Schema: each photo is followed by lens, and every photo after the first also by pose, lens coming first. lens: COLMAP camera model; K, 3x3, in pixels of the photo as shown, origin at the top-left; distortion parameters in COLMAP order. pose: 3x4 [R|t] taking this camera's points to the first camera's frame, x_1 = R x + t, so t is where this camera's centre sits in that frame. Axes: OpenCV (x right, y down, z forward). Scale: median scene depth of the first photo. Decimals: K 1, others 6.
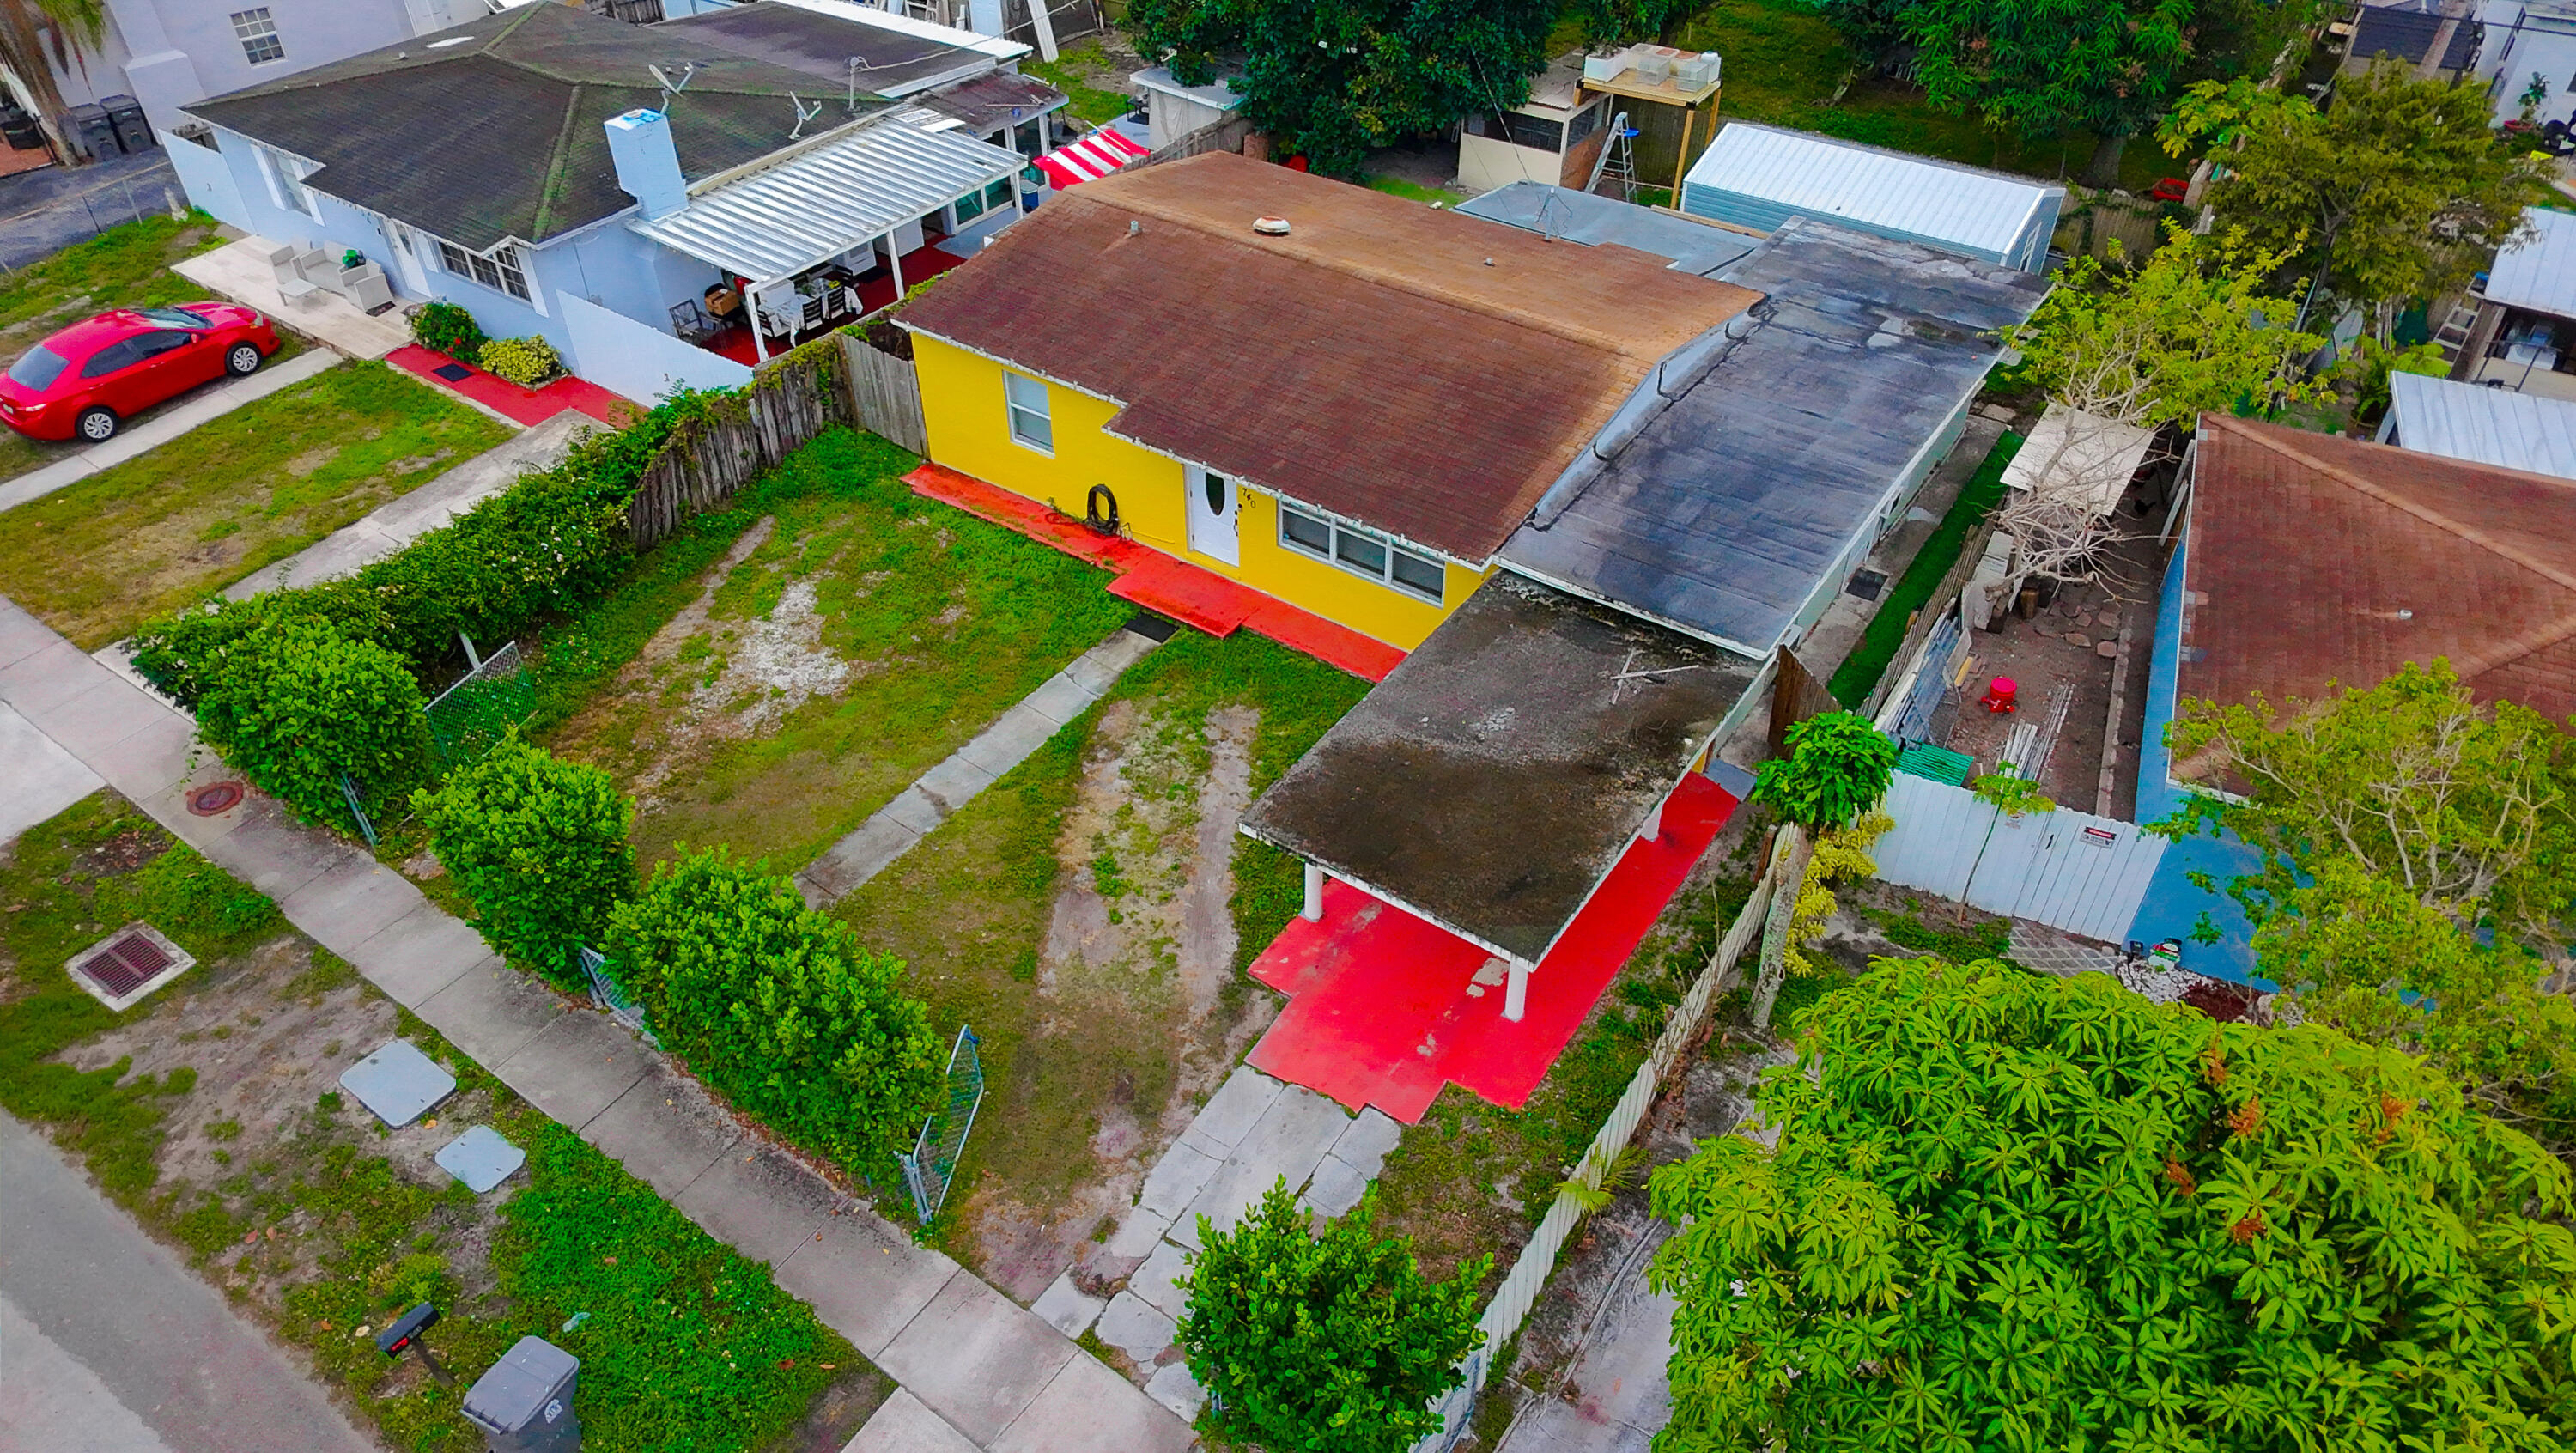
lens RADIAL K [[1662.5, 0, 1287.4], [0, 1662.5, 717.5], [0, 0, 1]] dist [0.003225, -0.005234]
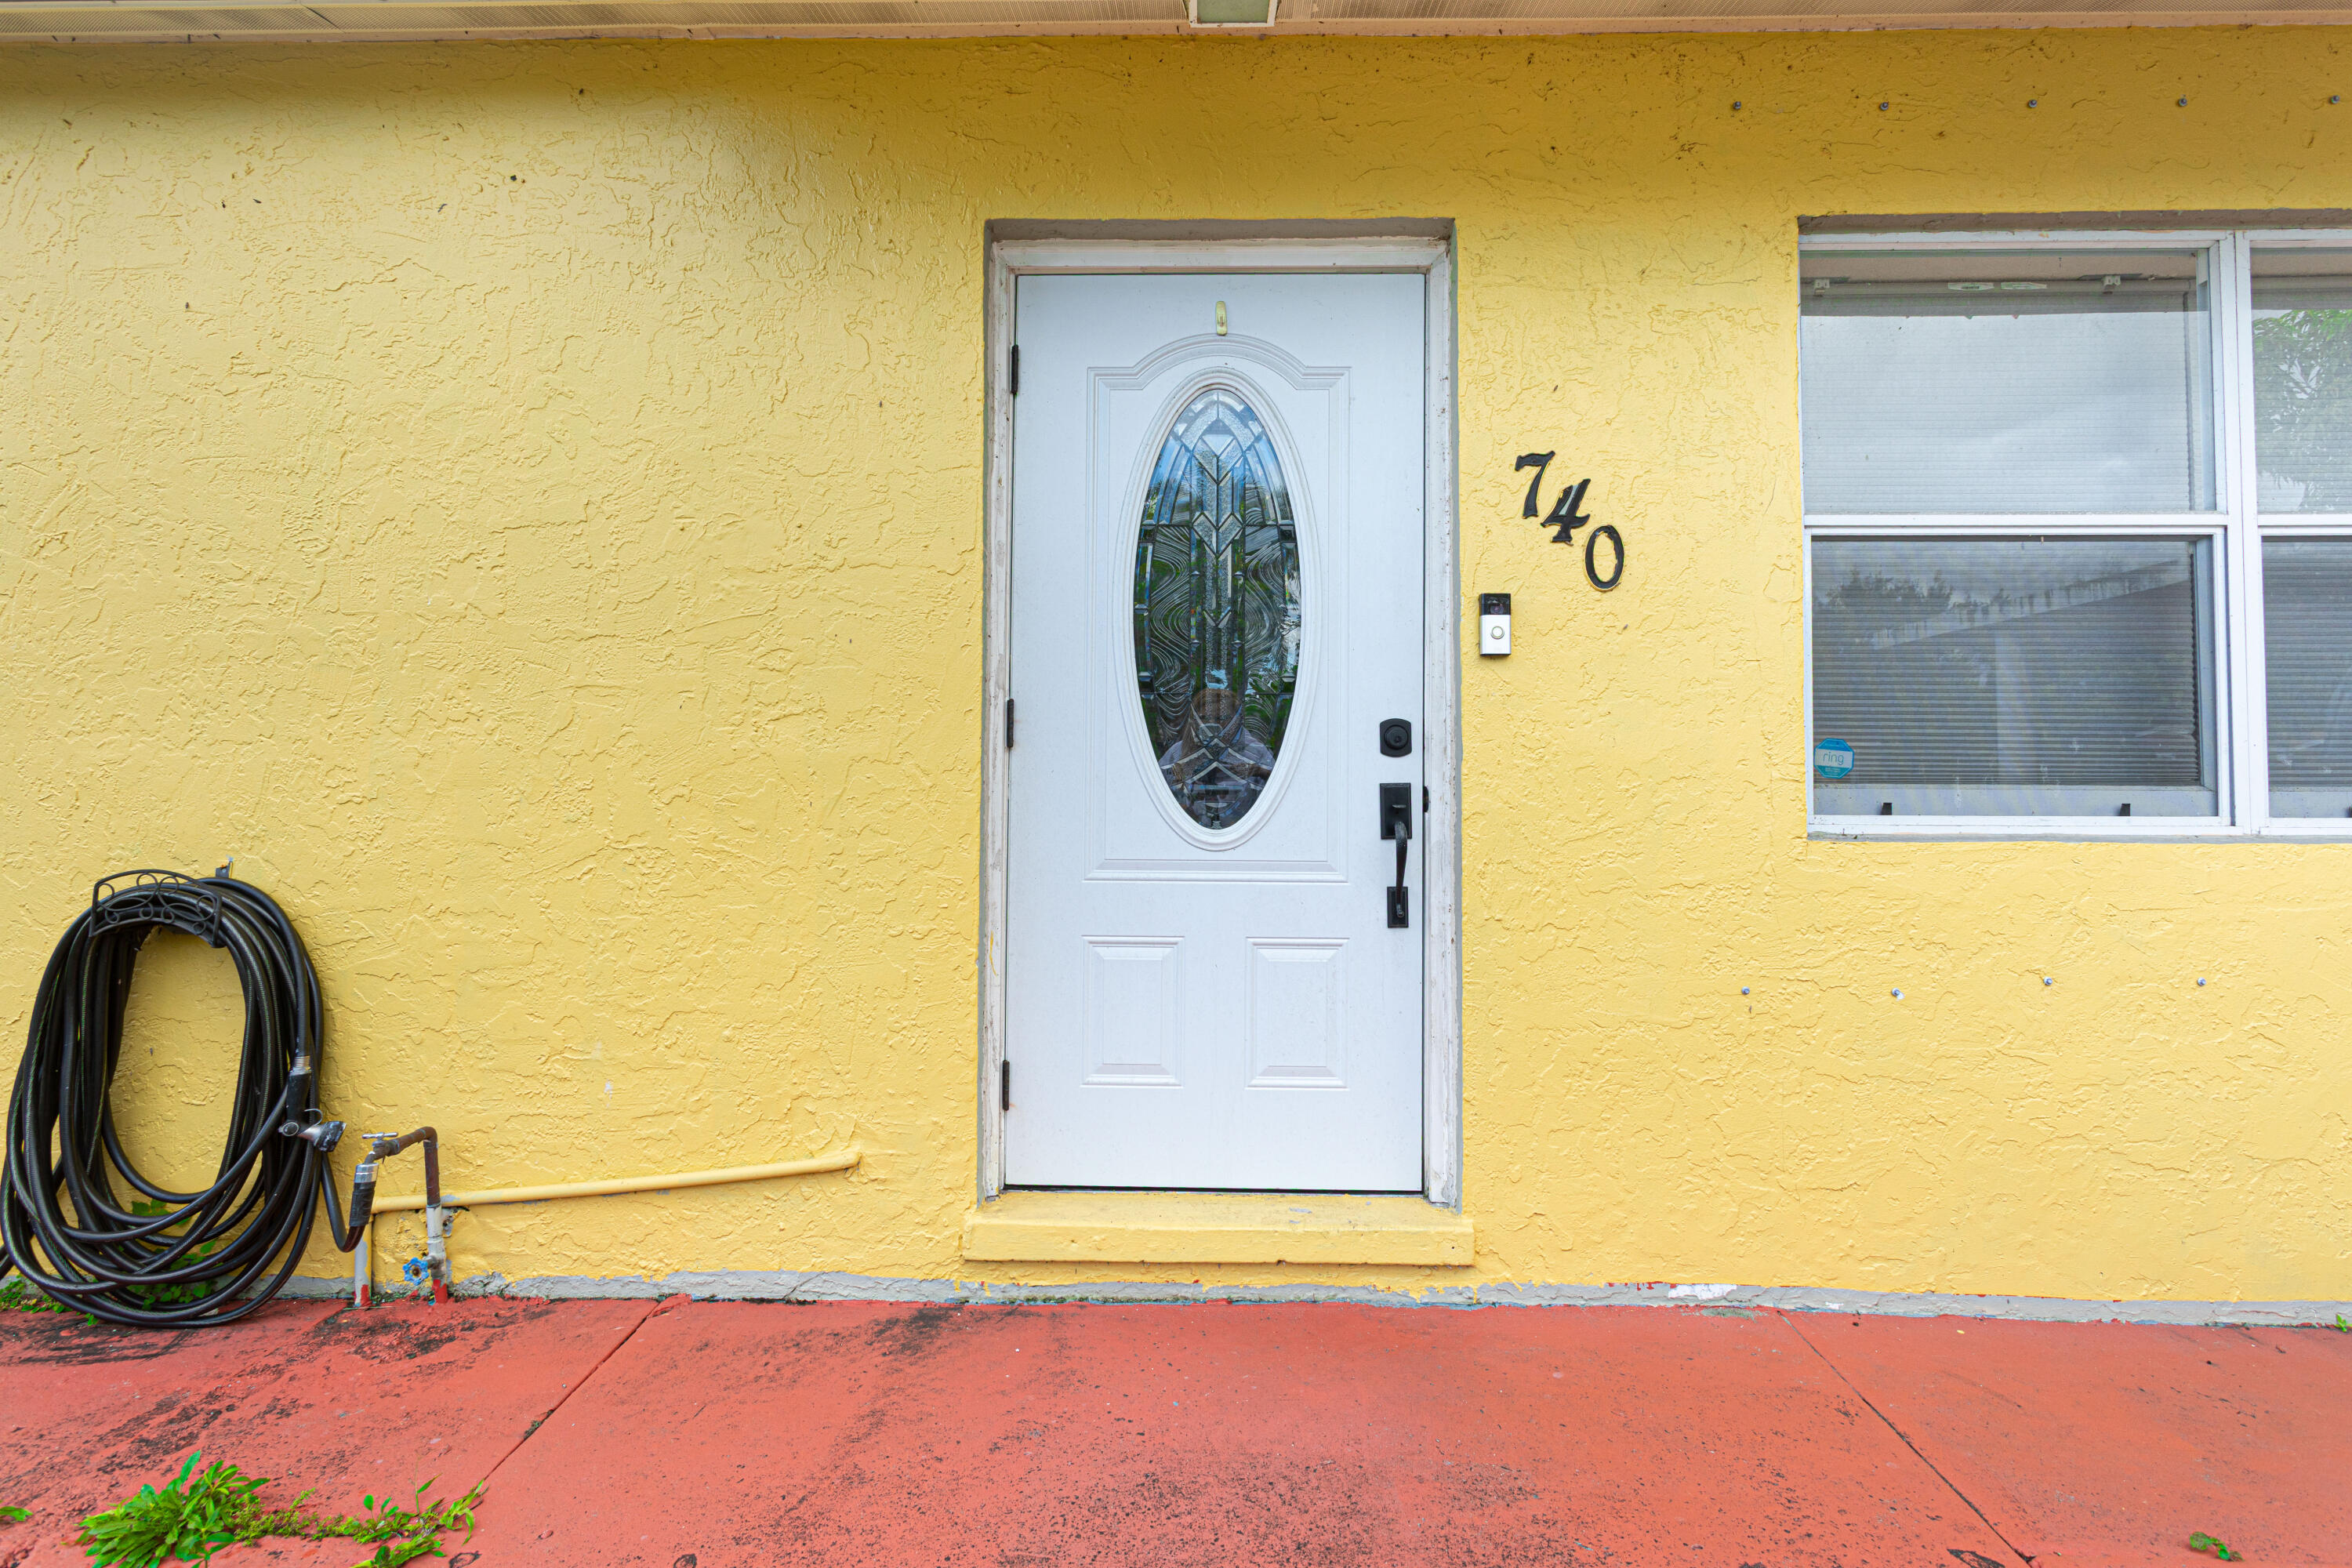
lens RADIAL K [[1143.3, 0, 1179.5], [0, 1143.3, 762.3], [0, 0, 1]] dist [-0.004051, 0.004538]
pose [[0.840867, 0.027716, 0.540532, -0.093882], [0.335888, 0.756387, -0.561301, -0.065757], [-0.424408, 0.653537, 0.626711, 0.875603]]
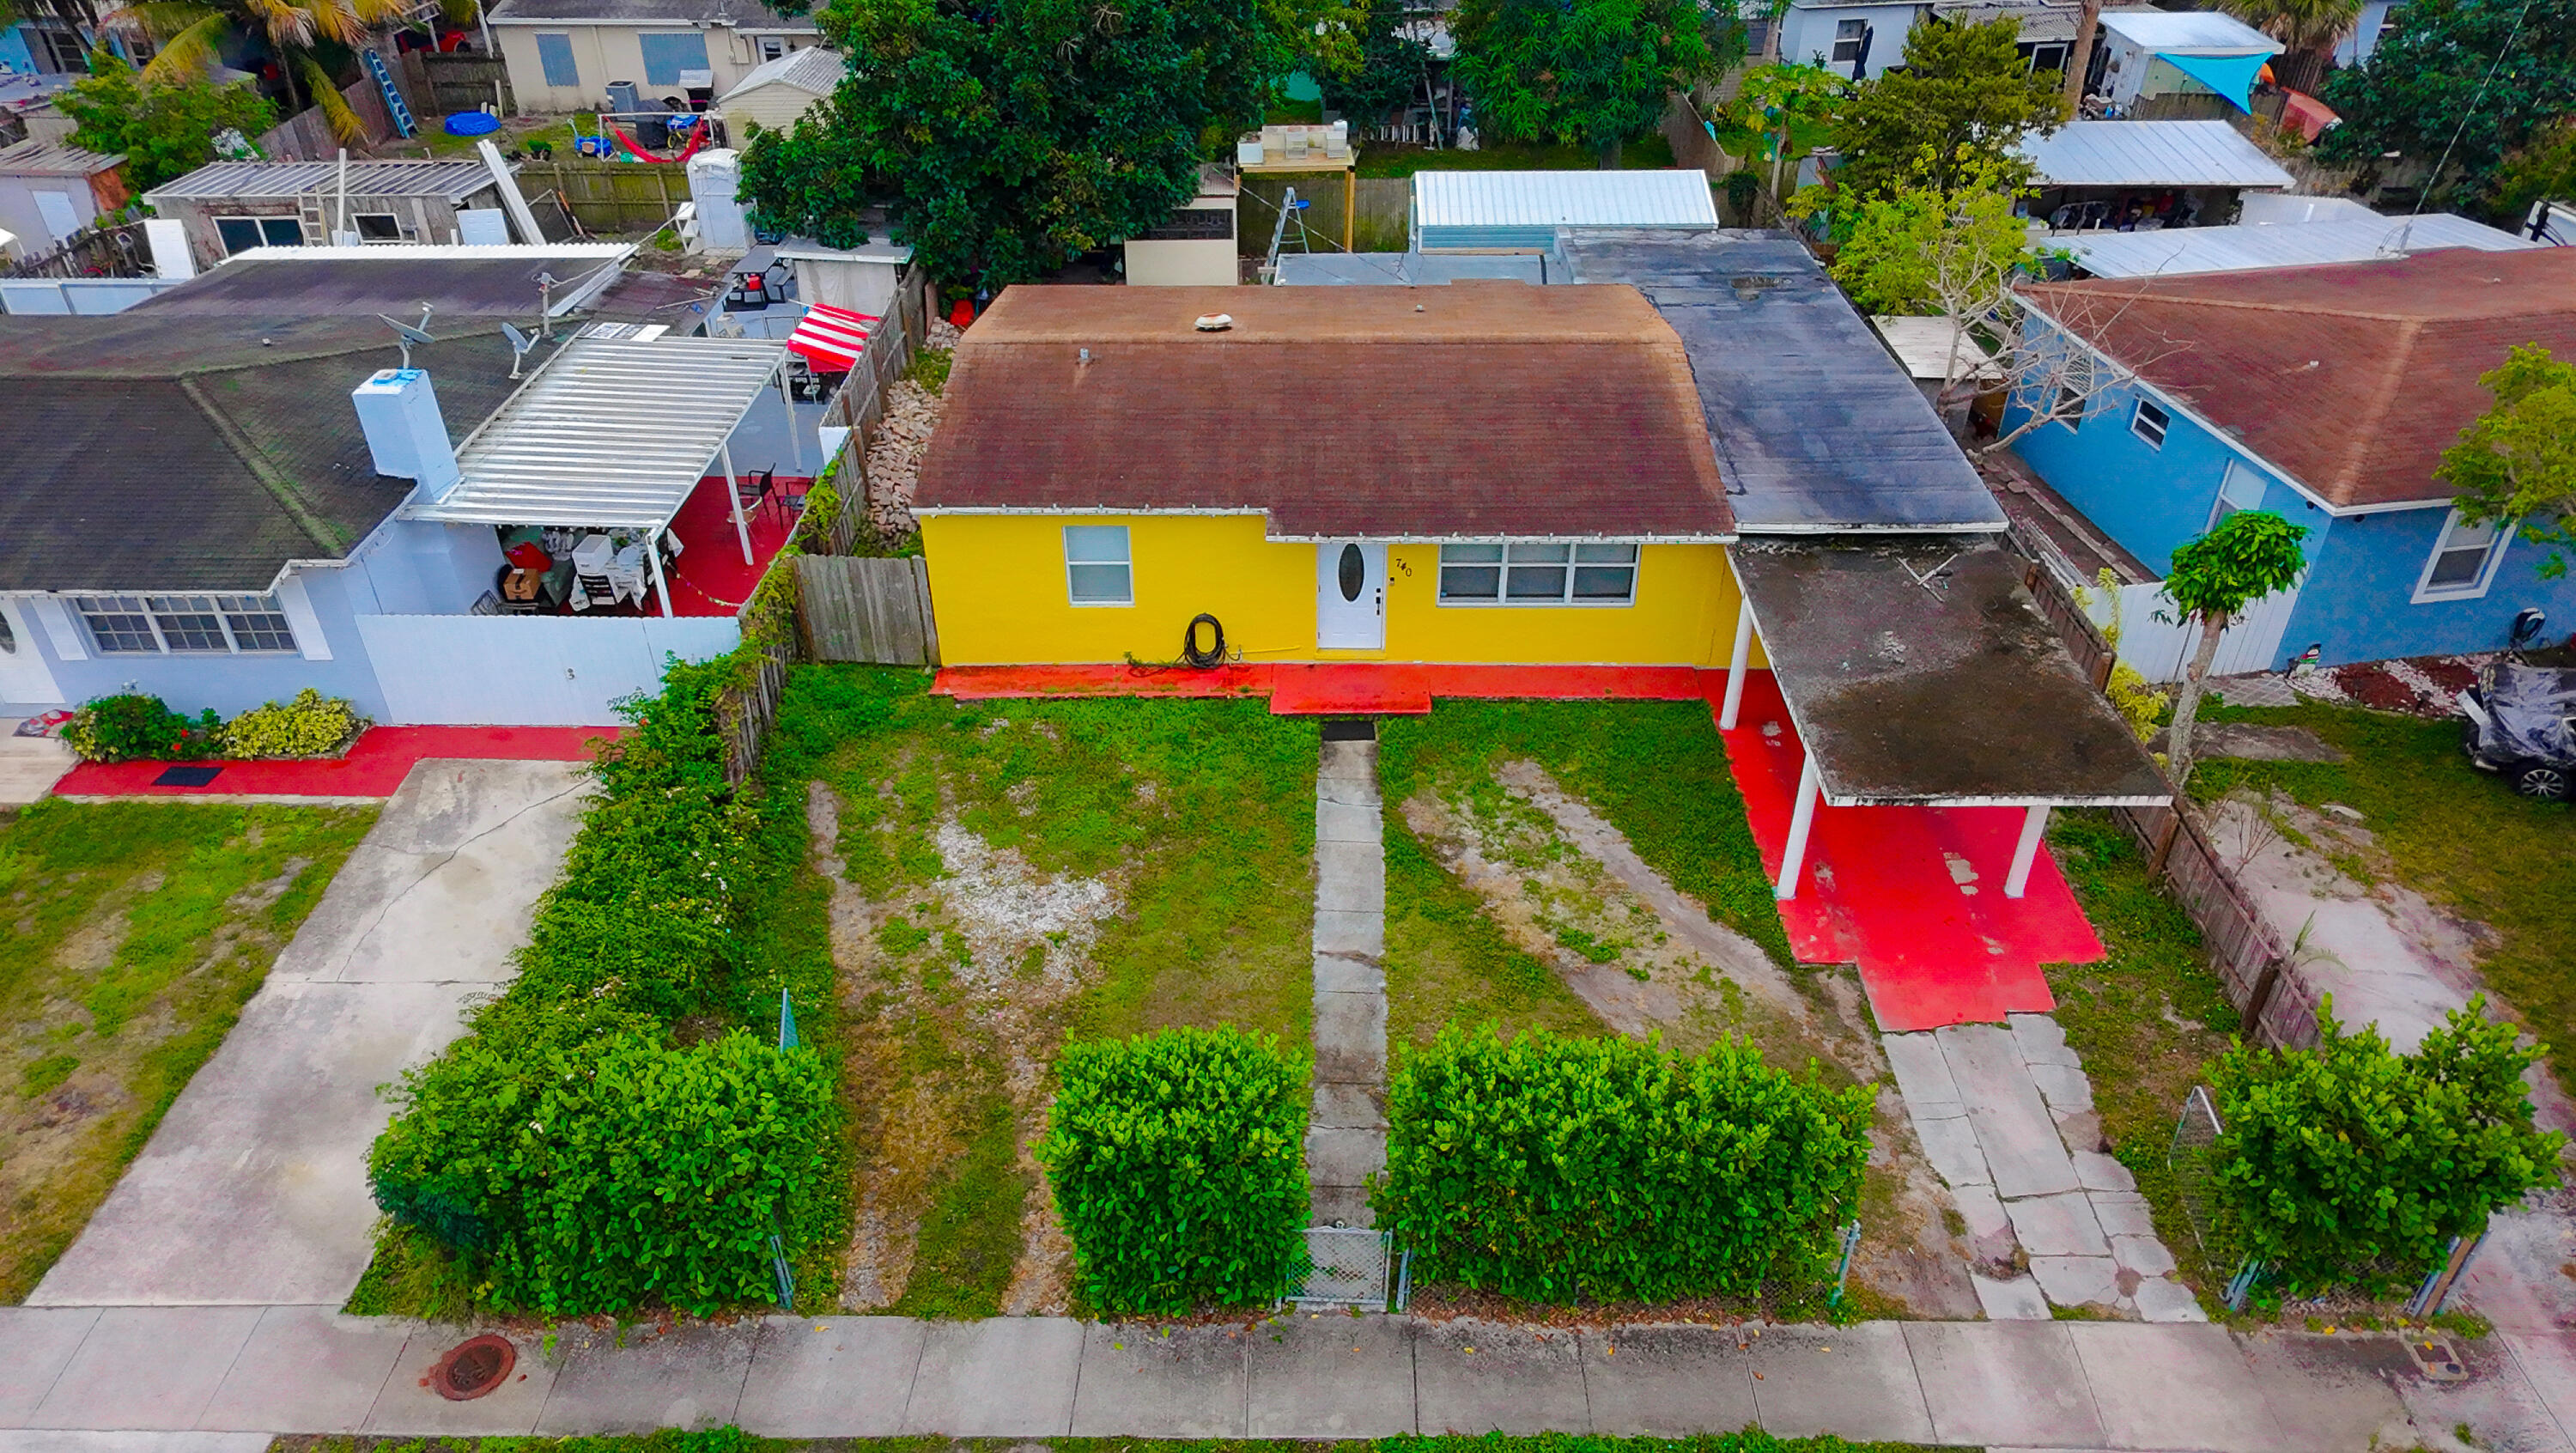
lens RADIAL K [[1662.9, 0, 1288.0], [0, 1662.9, 726.5], [0, 0, 1]] dist [0.000093, 0.000894]
pose [[0.824526, -0.320290, 0.466446, -0.506578], [0.360907, 0.932599, 0.002411, -0.065754], [-0.435779, 0.166356, 0.884547, 0.171863]]
